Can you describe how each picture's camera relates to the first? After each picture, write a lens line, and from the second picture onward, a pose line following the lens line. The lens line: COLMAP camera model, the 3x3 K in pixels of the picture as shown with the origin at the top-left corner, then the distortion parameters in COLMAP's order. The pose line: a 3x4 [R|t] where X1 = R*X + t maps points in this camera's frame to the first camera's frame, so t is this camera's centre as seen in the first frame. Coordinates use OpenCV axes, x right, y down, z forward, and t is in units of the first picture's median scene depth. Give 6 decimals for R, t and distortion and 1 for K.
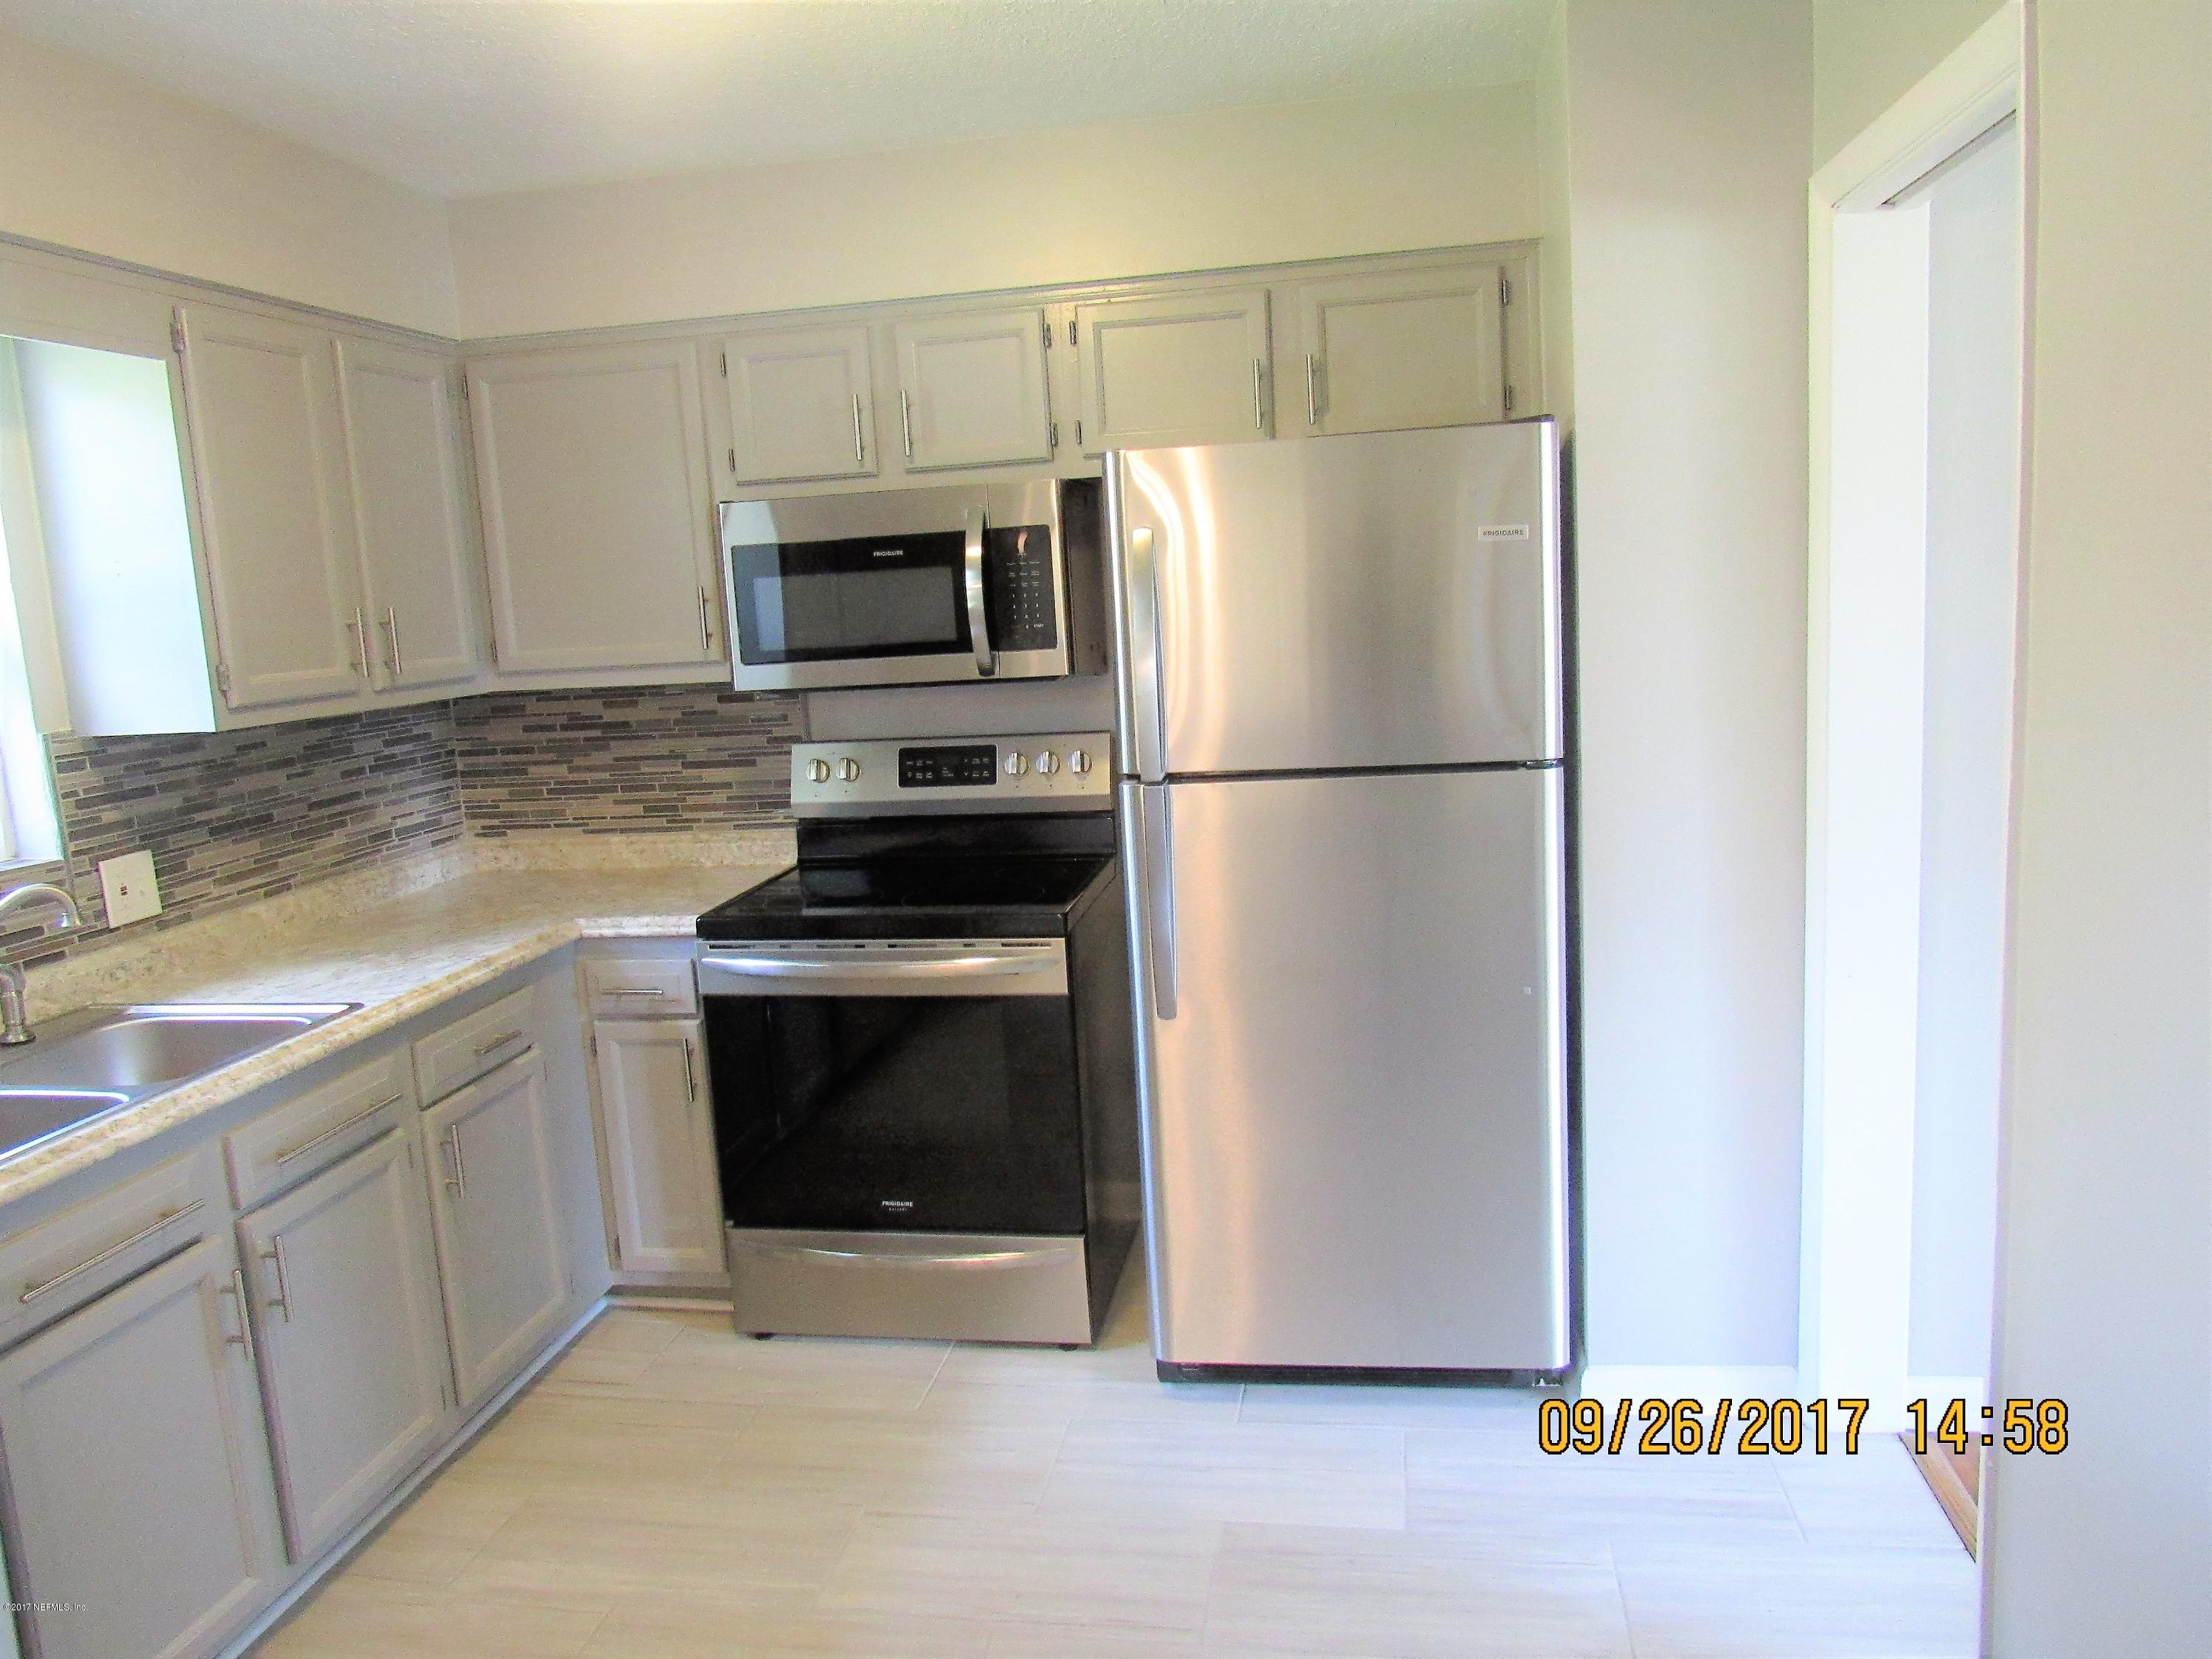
lens RADIAL K [[1571.9, 0, 1103.8], [0, 1571.9, 832.7], [0, 0, 1]] dist [-0.040500, 0.024136]
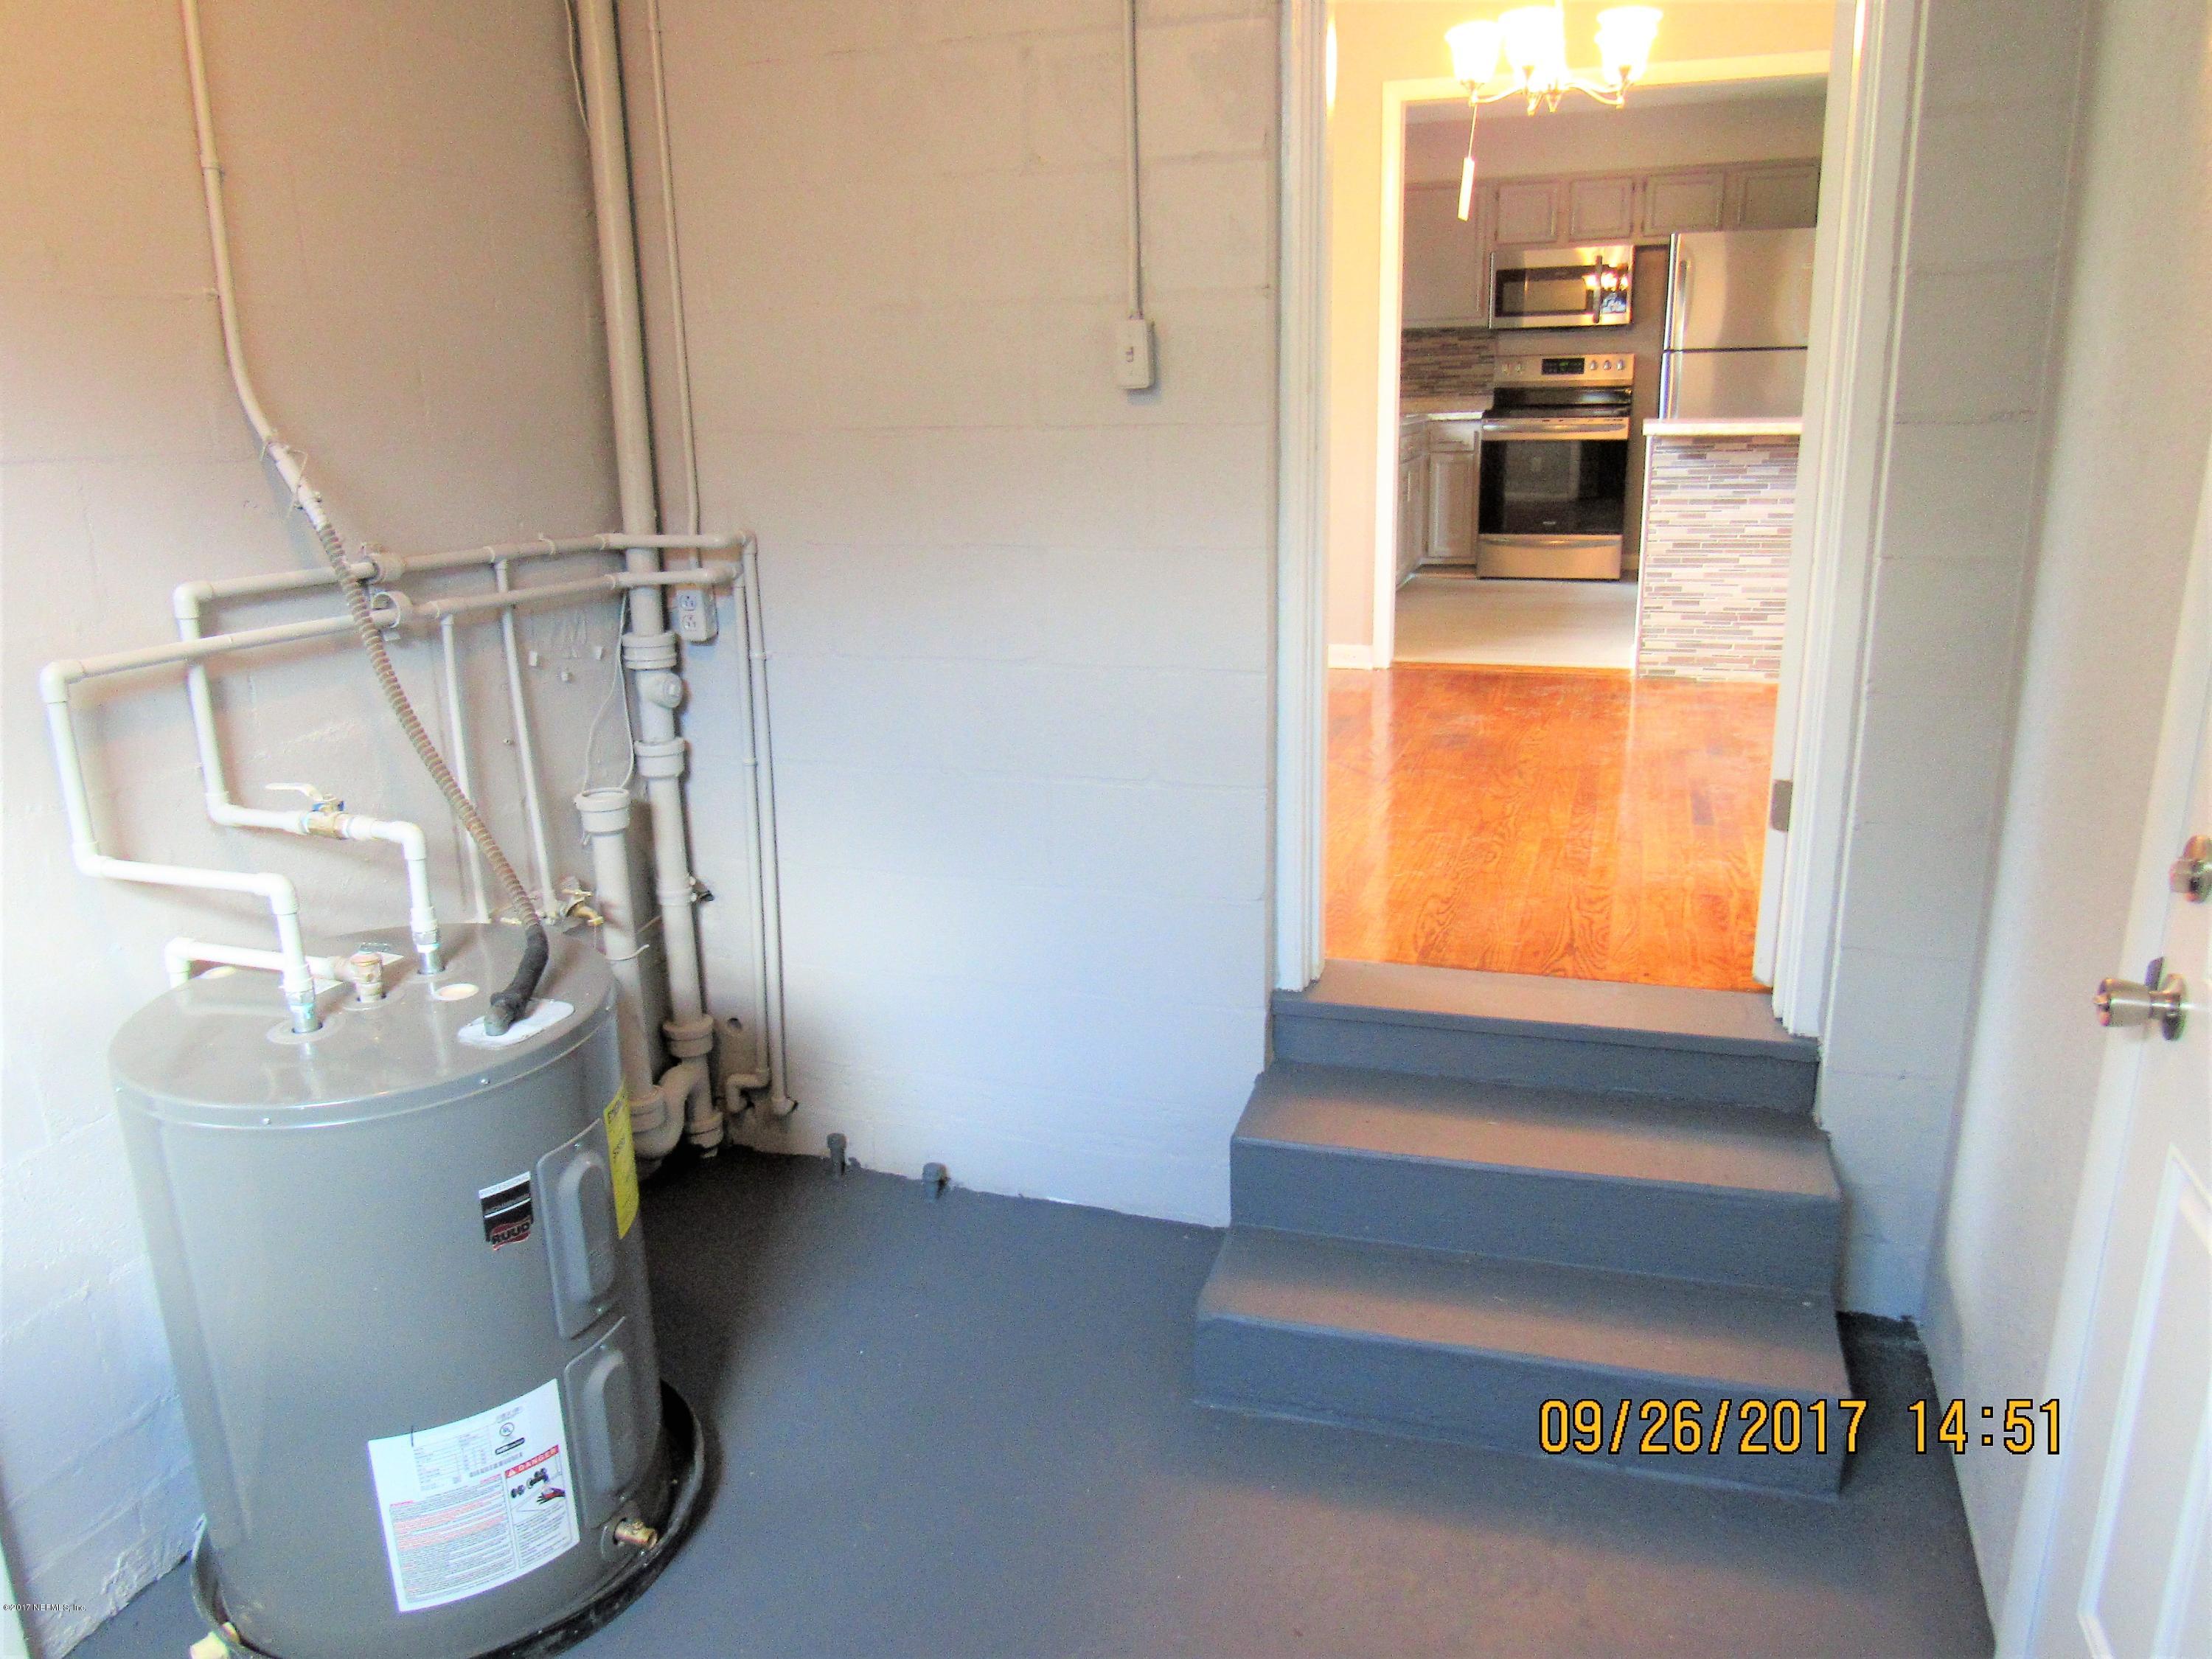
lens RADIAL K [[1571.9, 0, 1103.8], [0, 1571.9, 832.7], [0, 0, 1]] dist [-0.040500, 0.024136]
pose [[0.986947, 0.069546, -0.145258, -0.455720], [-0.050860, 0.990391, 0.128606, 0.453900], [0.152806, -0.119540, 0.981000, -1.790858]]
